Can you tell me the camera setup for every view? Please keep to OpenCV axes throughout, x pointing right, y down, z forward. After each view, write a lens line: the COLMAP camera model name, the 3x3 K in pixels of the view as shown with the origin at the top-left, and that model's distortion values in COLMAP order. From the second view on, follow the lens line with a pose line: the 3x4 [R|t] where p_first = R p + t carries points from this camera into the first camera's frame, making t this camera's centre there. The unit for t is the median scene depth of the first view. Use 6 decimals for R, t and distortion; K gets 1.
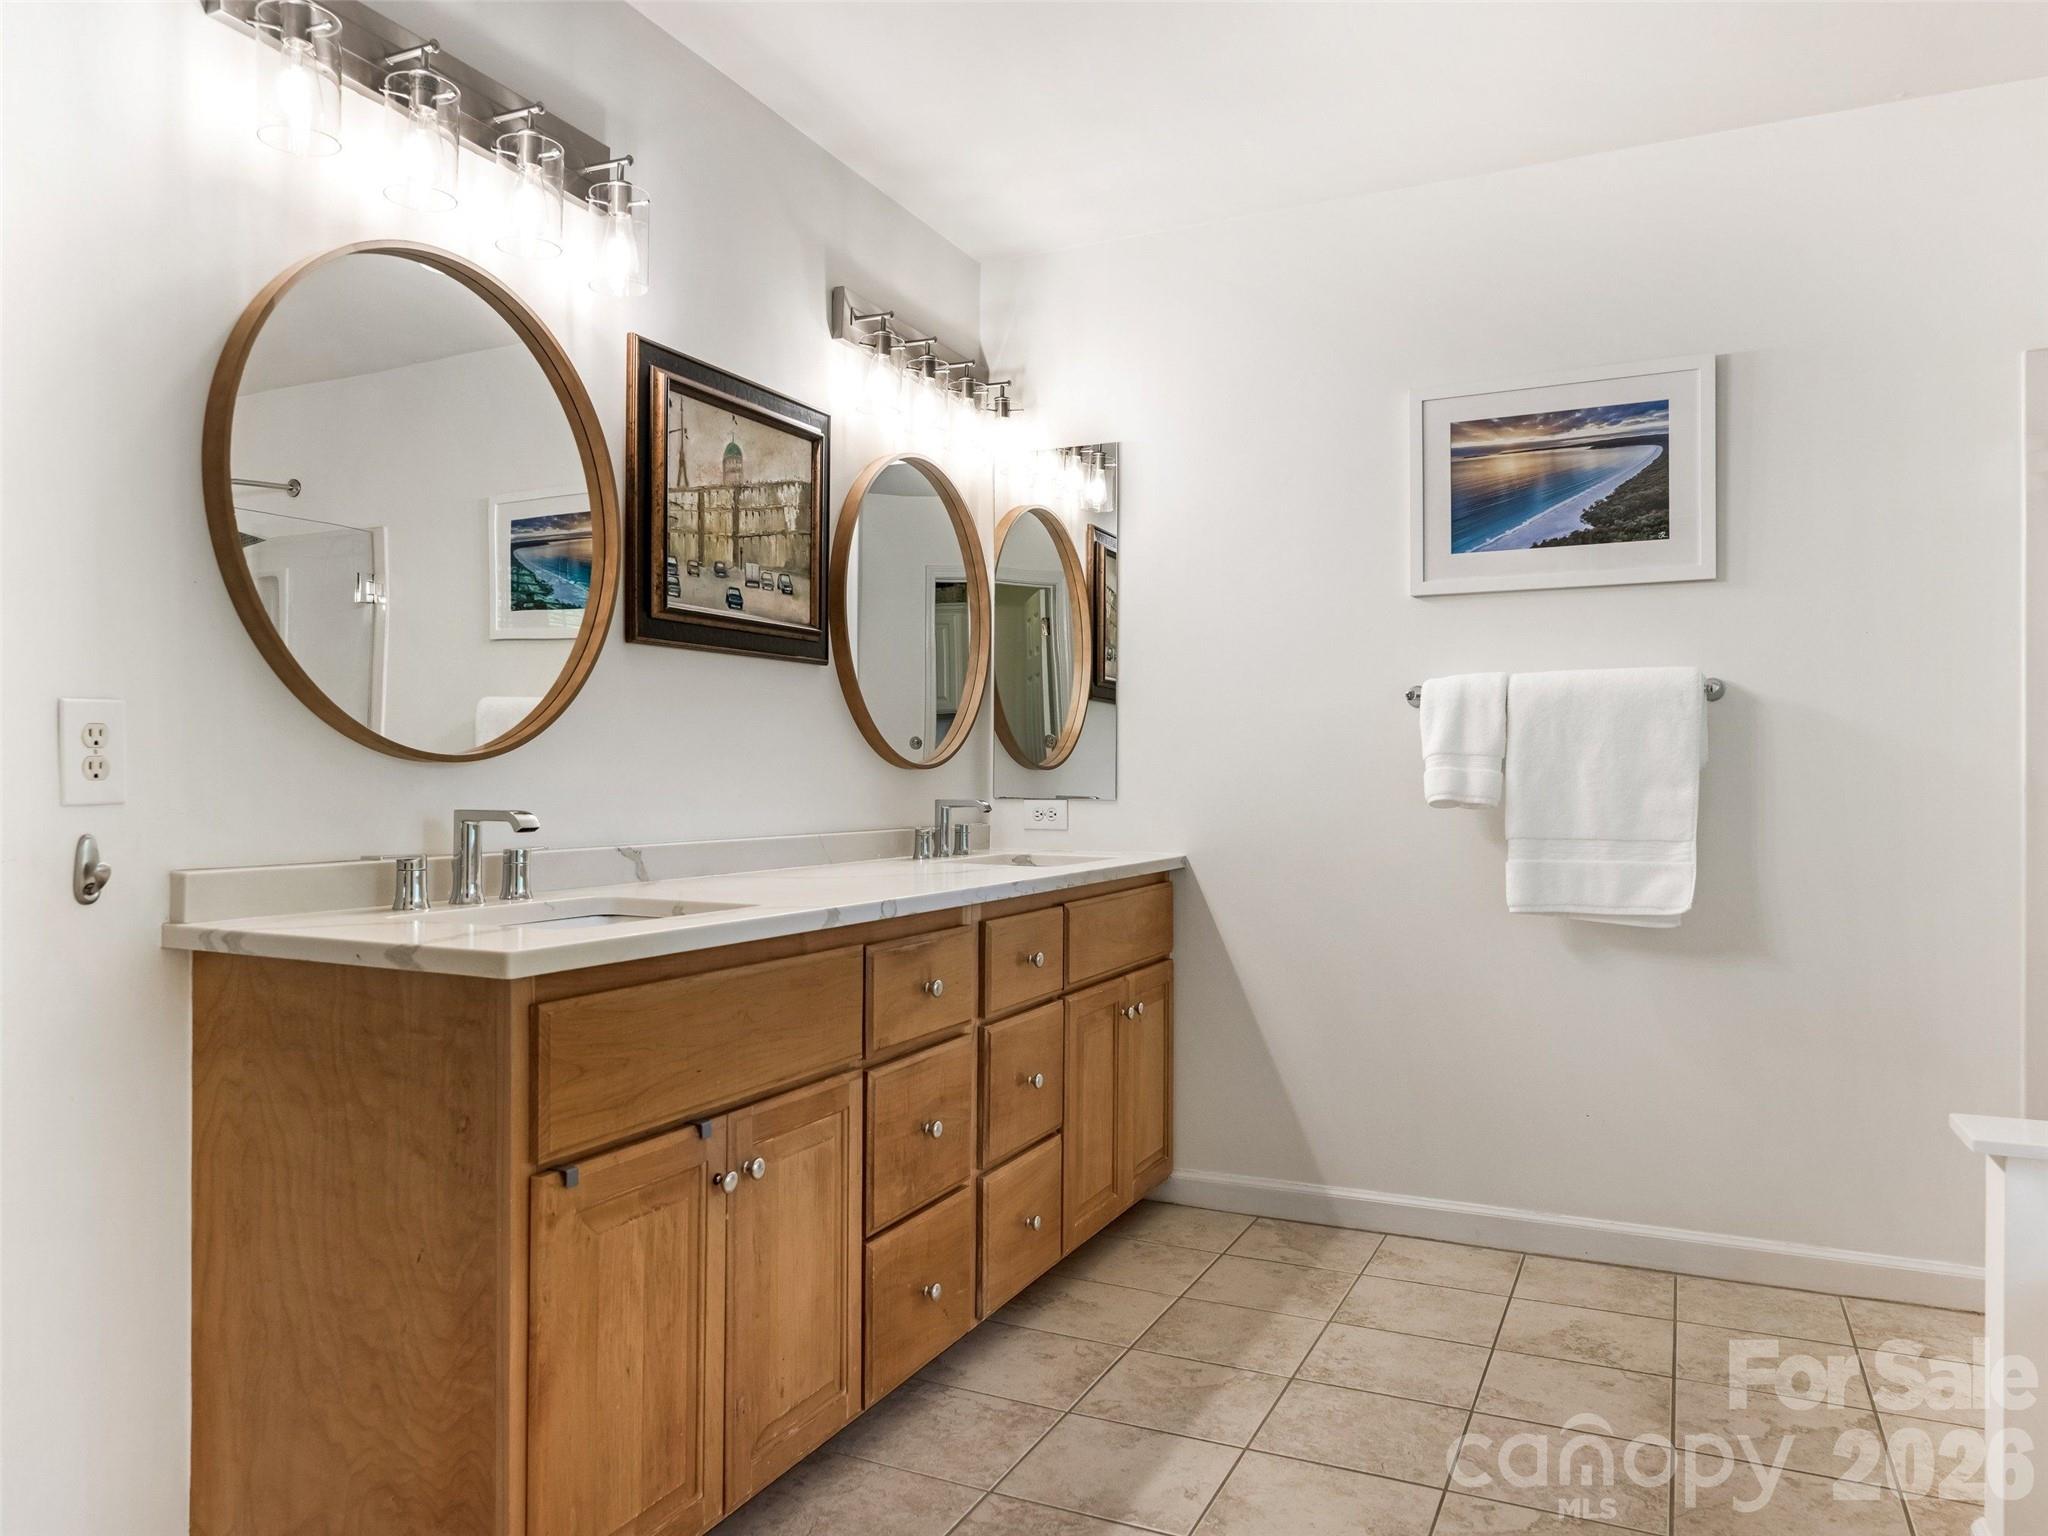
lens RADIAL K [[1439.5, 0, 1016.3], [0, 1439.5, 775.4], [0, 0, 1]] dist [-0.006842, -0.002634]
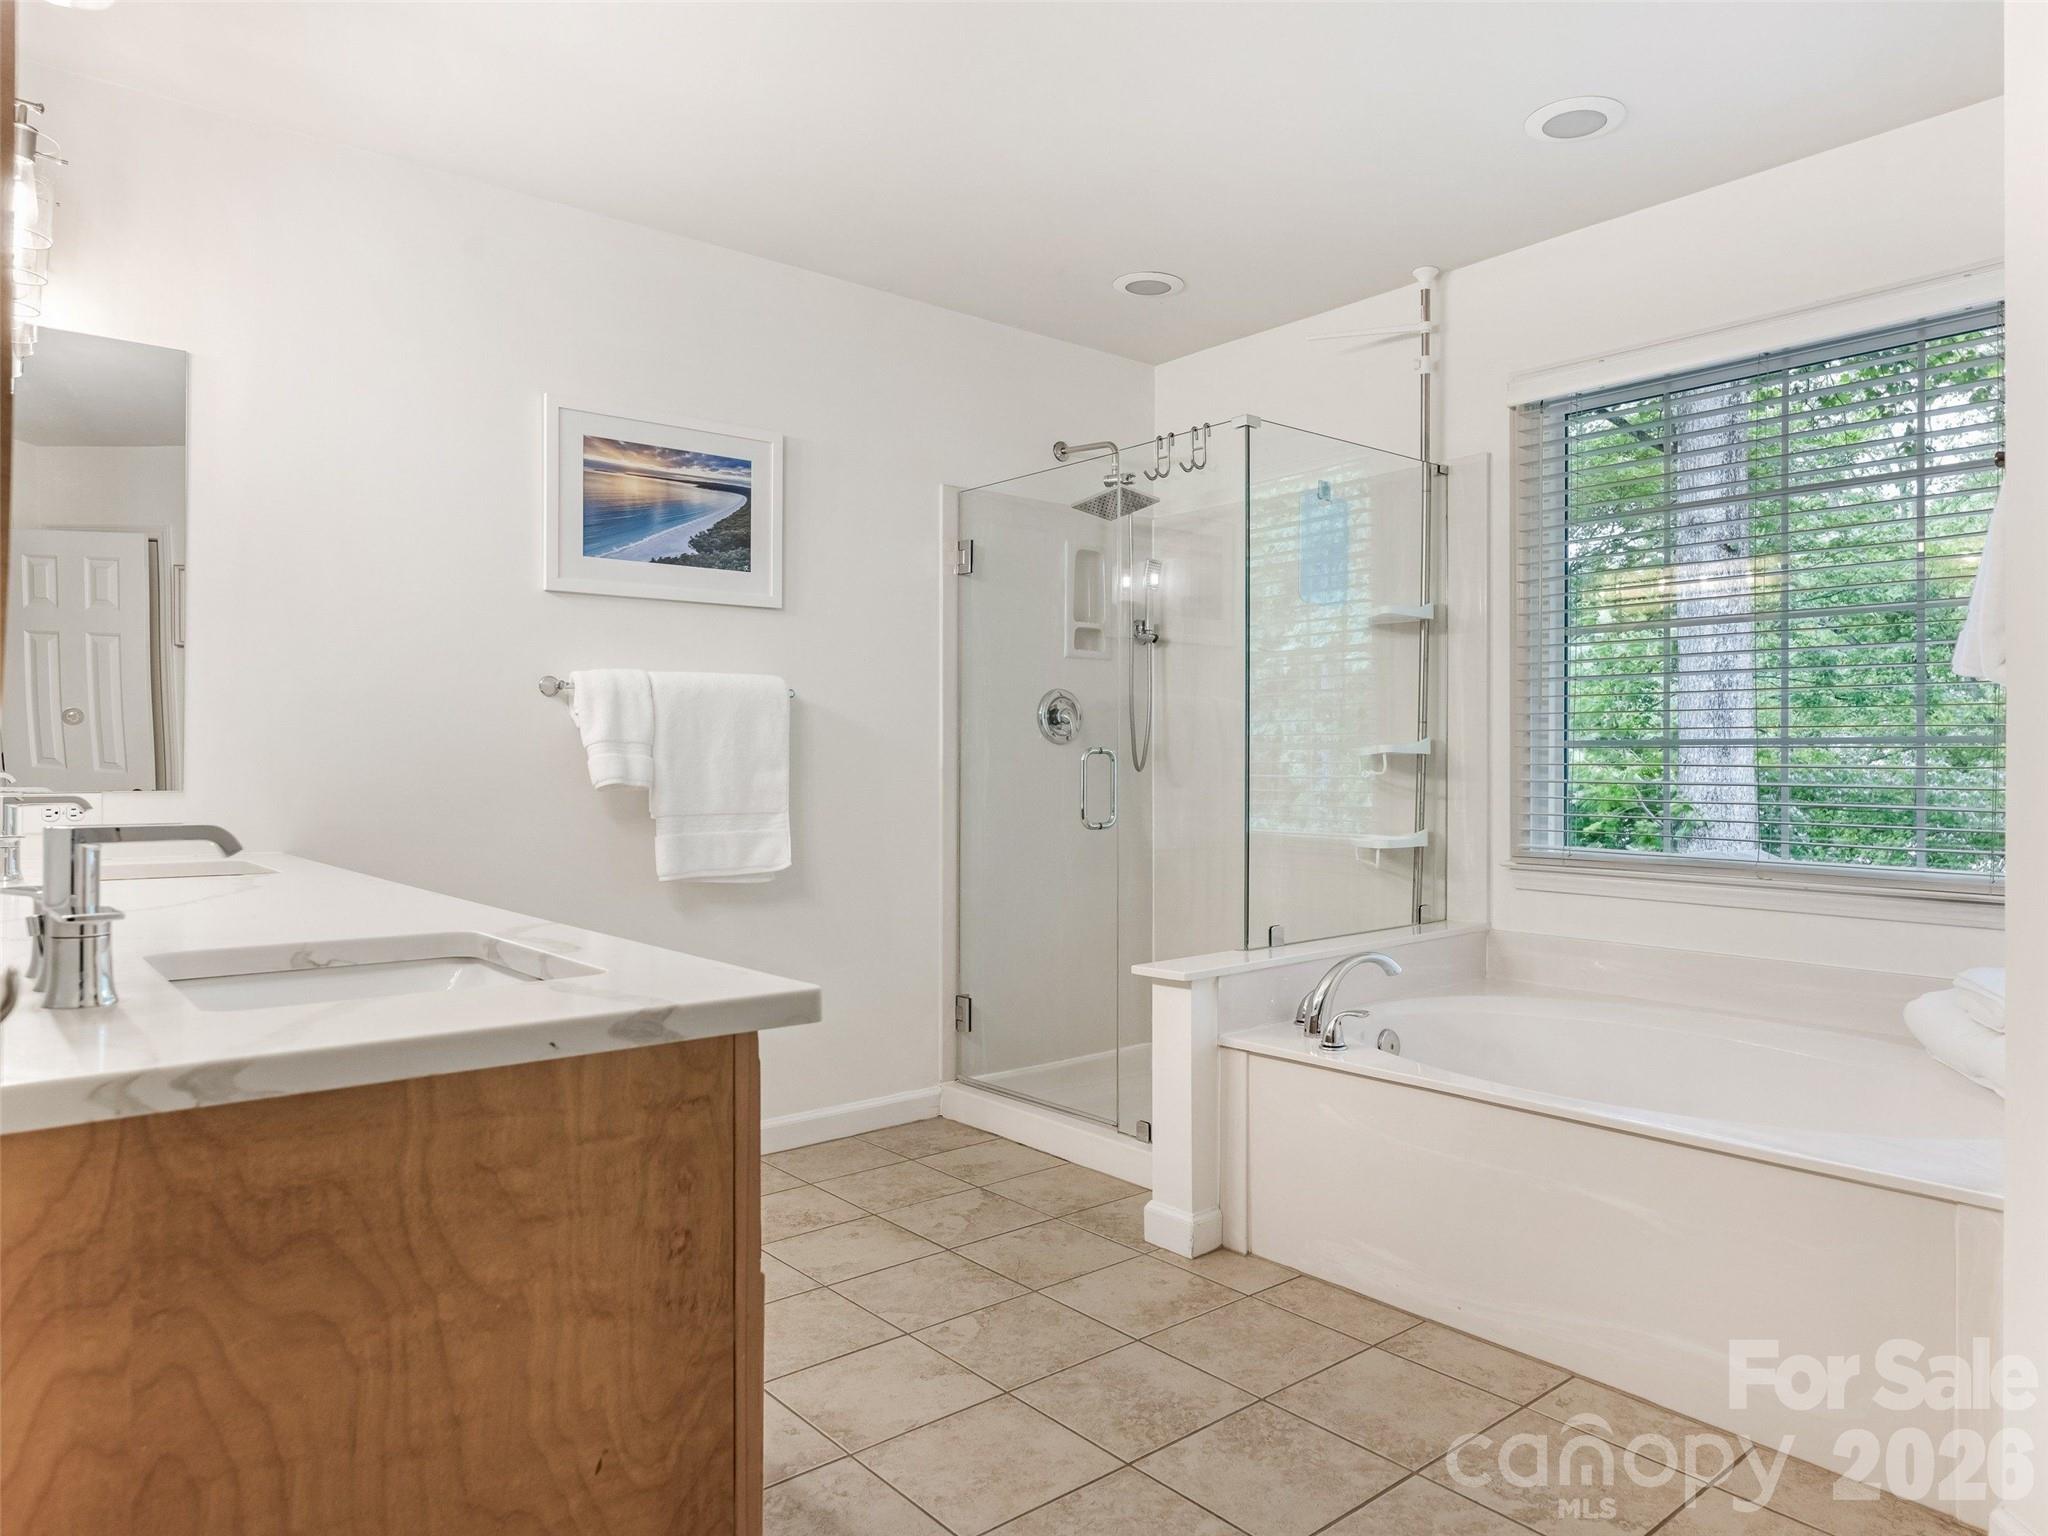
lens RADIAL K [[1341.0, 0, 1027.0], [0, 1341.0, 762.2], [0, 0, 1]] dist [-0.007817, 0.000976]
pose [[0.400727, -0.002334, 0.916194, -0.518635], [-0.000062, 0.999997, 0.002575, -0.002179], [-0.916197, -0.001089, 0.400726, 0.311937]]
